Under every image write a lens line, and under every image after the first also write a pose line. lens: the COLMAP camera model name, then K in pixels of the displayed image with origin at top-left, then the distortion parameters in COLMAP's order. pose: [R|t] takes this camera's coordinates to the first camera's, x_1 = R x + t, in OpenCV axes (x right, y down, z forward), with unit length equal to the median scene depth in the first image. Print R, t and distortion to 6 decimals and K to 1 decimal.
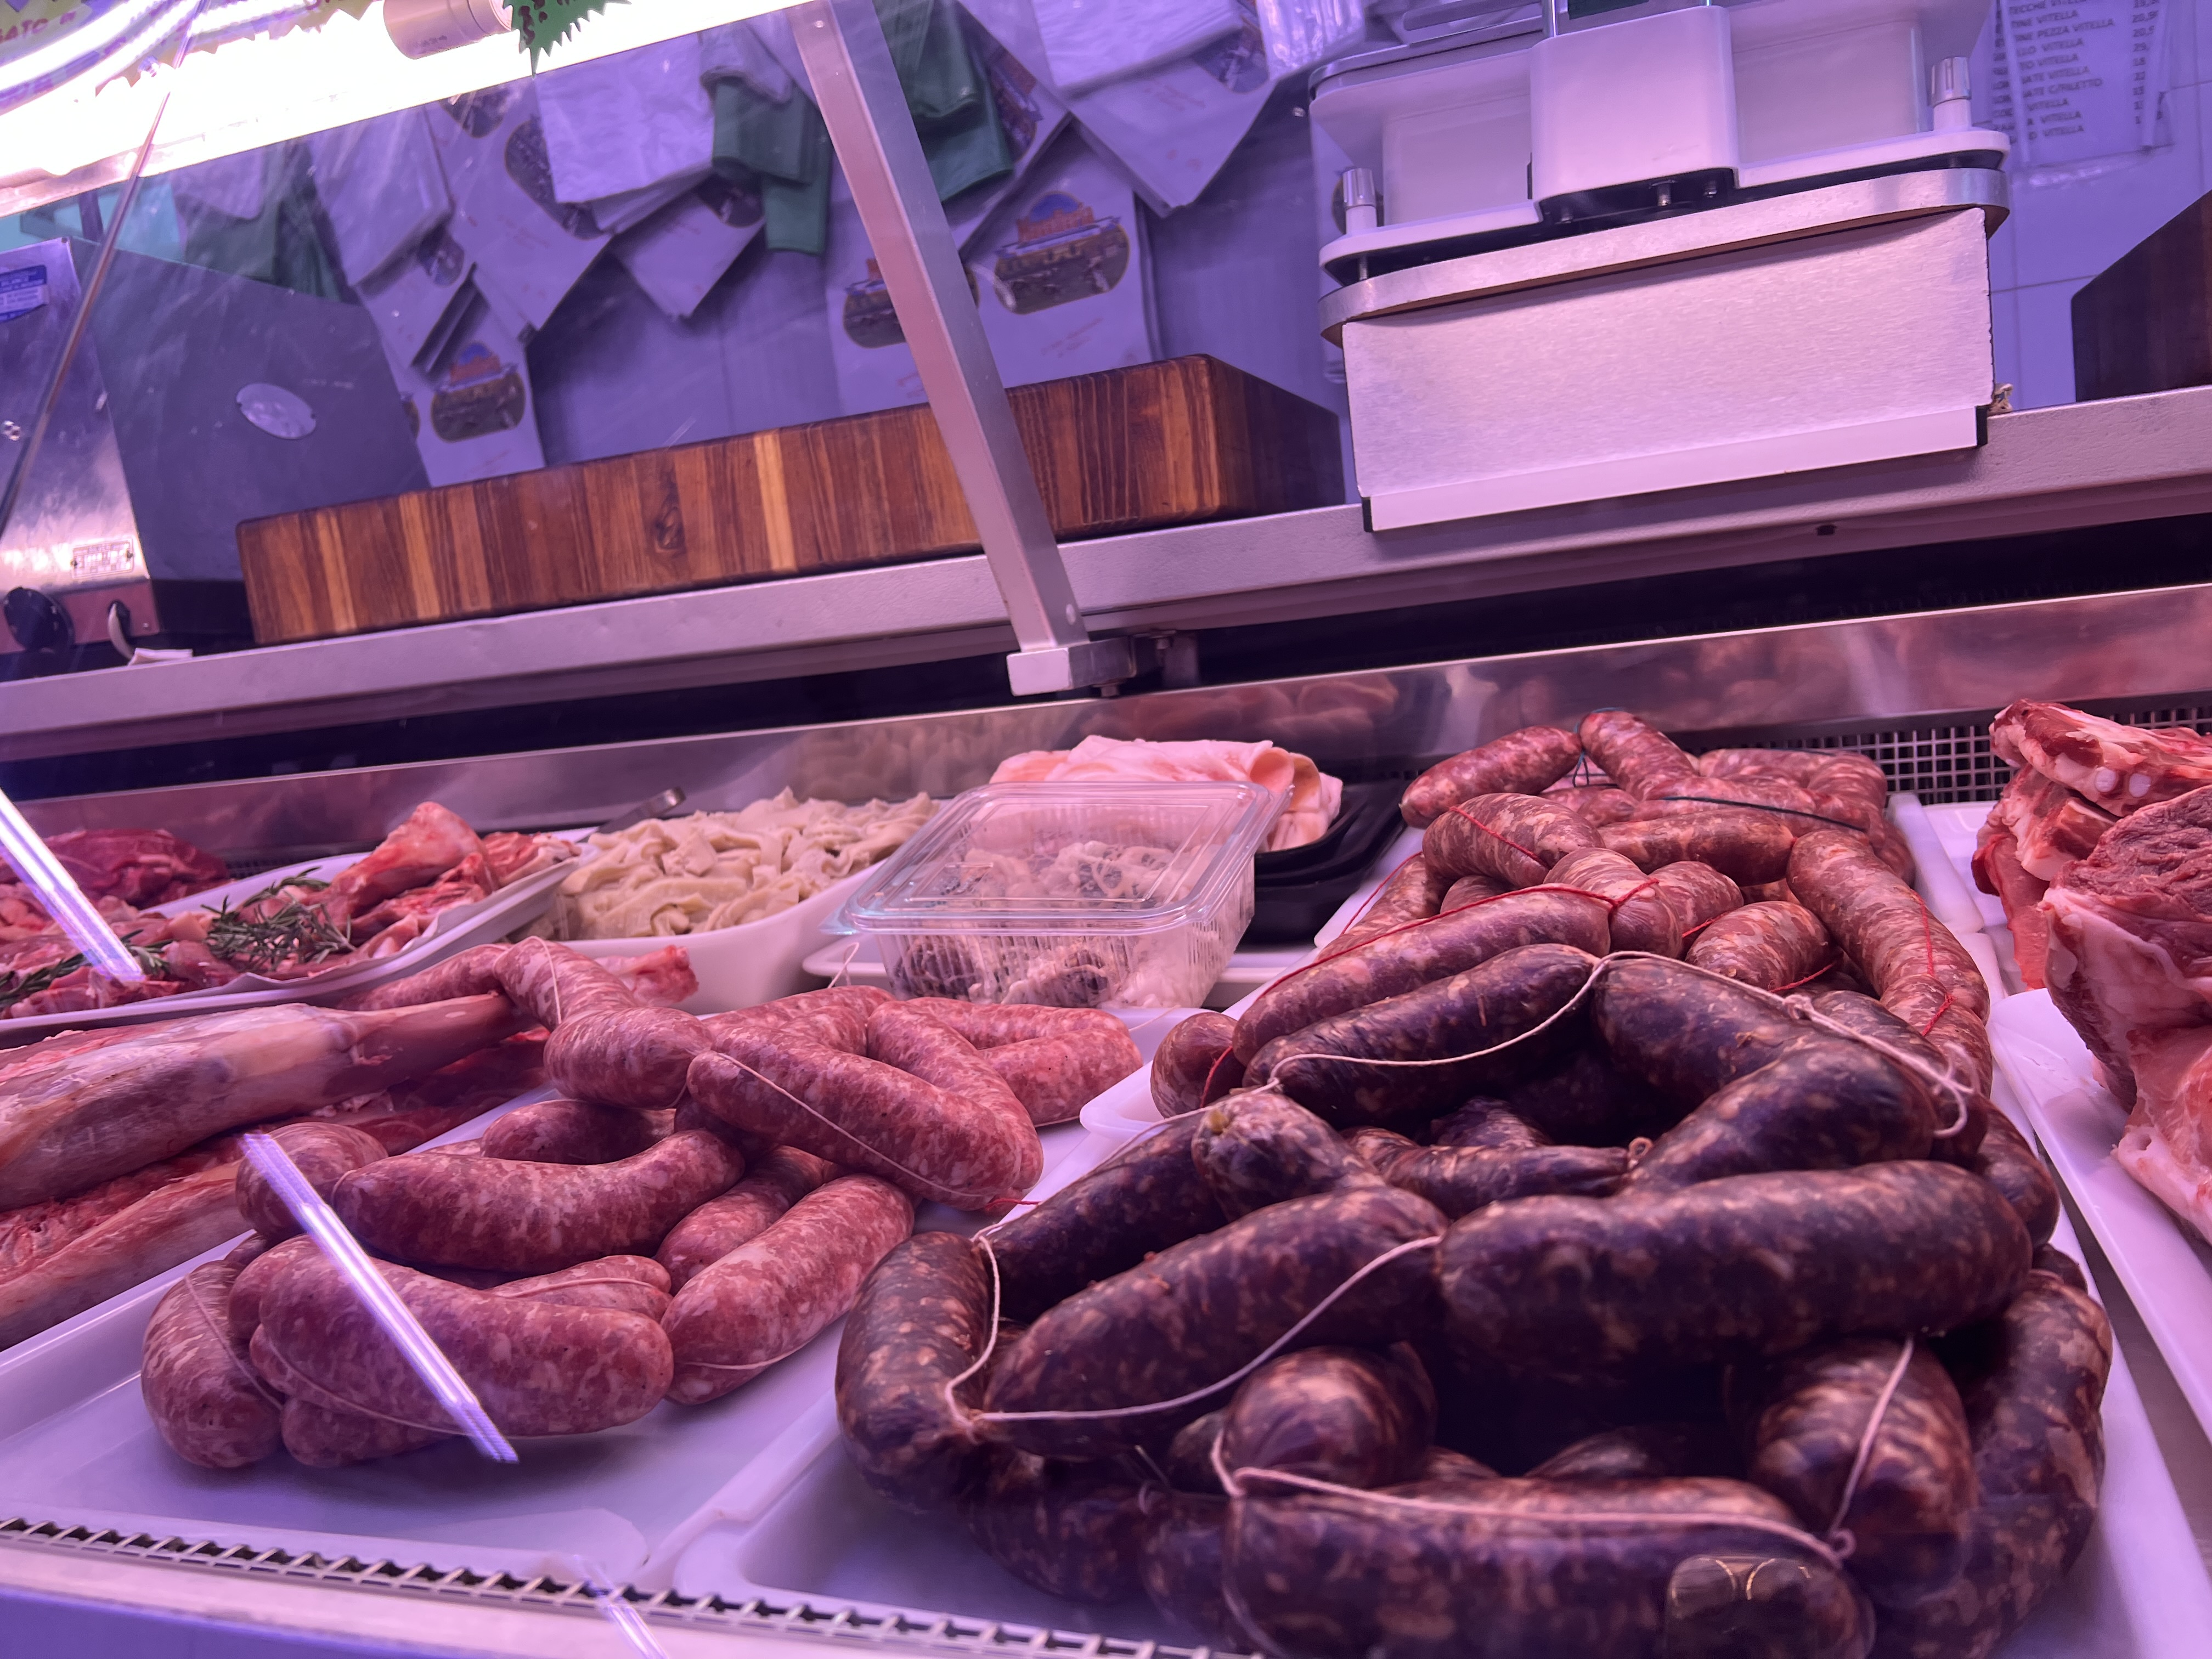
lens RADIAL K [[1667.5, 0, 1106.6], [0, 1667.5, 832.1], [0, 0, 1]] dist [0.063482, -0.084169]
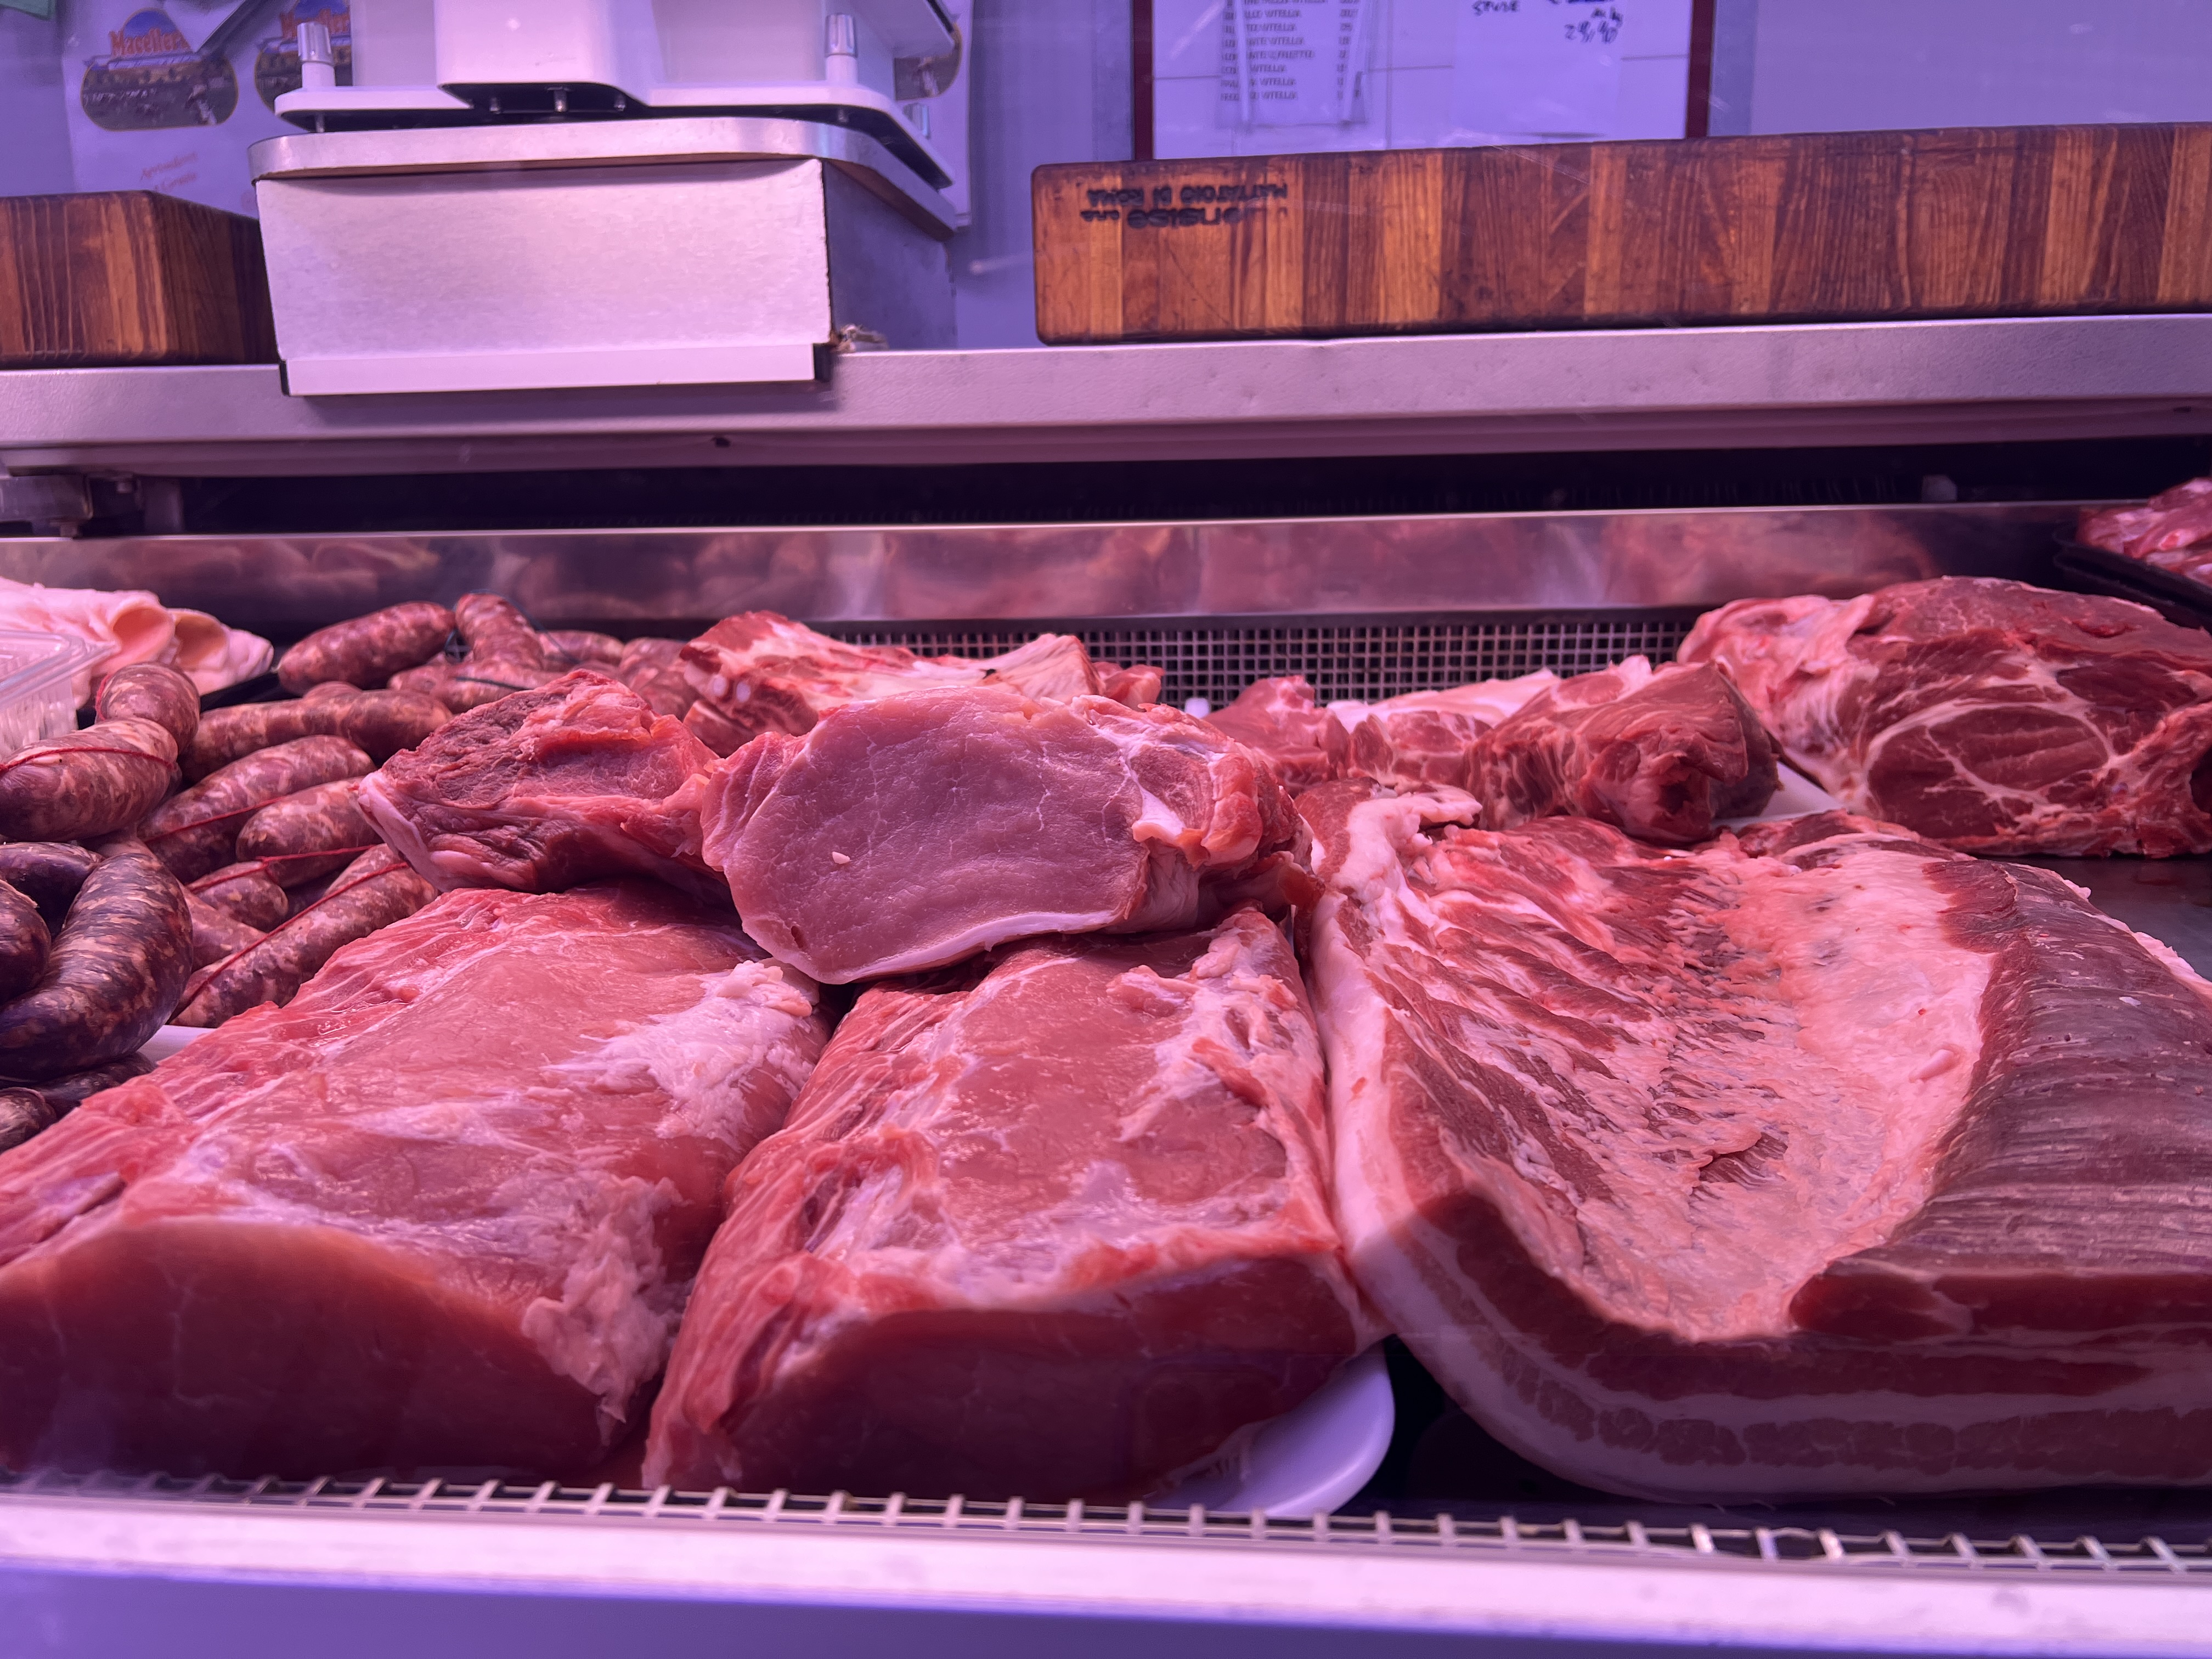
lens RADIAL K [[1703.5, 0, 1106.0], [0, 1703.5, 826.0], [0, 0, 1]] dist [0.004529, -0.002332]
pose [[0.963289, 0.043627, 0.264896, 0.361099], [-0.062537, 0.996028, 0.063375, -0.017238], [-0.261079, -0.077615, 0.962192, -0.127272]]
